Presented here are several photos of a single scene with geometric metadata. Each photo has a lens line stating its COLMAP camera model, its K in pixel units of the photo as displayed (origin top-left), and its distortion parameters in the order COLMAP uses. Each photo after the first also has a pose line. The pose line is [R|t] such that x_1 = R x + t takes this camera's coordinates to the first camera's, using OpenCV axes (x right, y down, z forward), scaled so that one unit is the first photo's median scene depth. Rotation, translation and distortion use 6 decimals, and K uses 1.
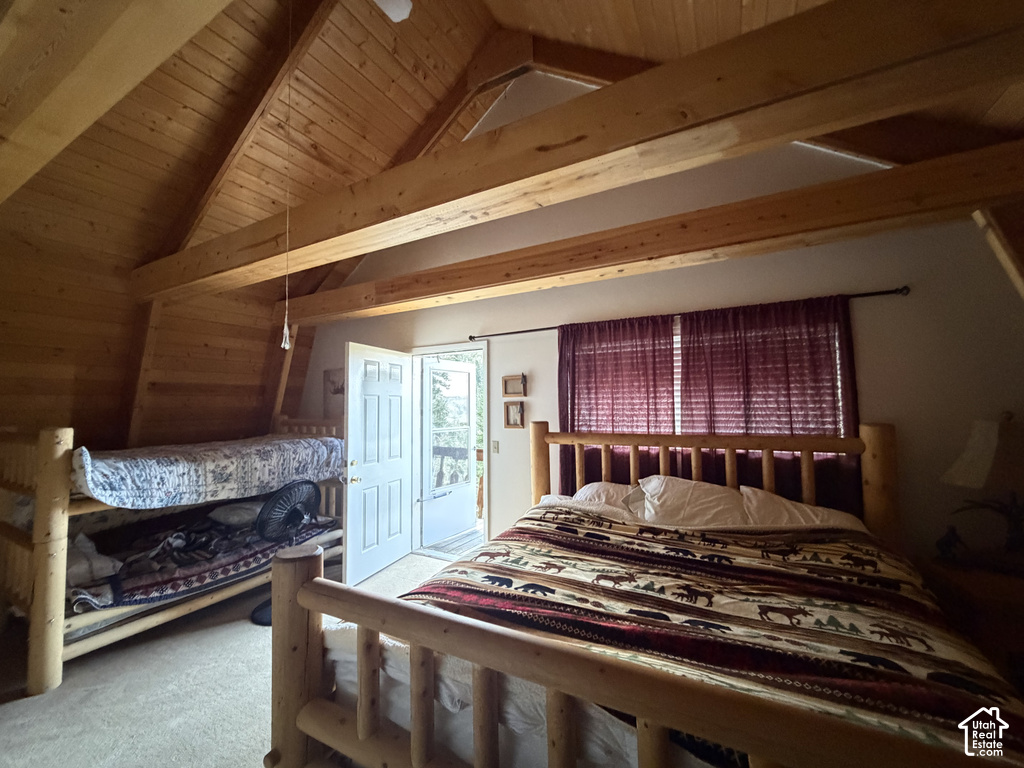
lens RADIAL K [[404.5, 0, 510.3], [0, 404.5, 382.4], [0, 0, 1]] dist [-0.000431, -0.000564]
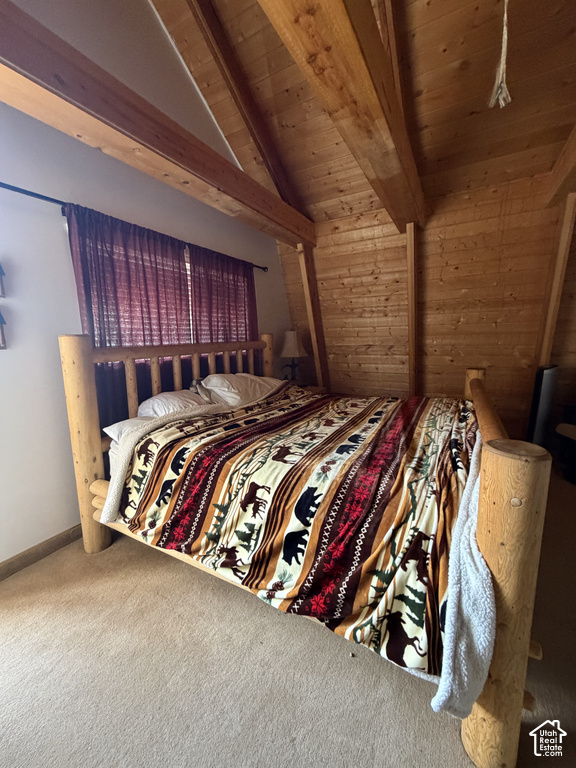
lens RADIAL K [[303.4, 0, 286.8], [0, 303.4, 383.6], [0, 0, 1]] dist [-0.000431, -0.000564]
pose [[0.031519, -0.144509, 0.989001, -0.732437], [-0.040282, 0.988505, 0.145720, 0.138164], [-0.998691, -0.044432, 0.025335, 0.939874]]
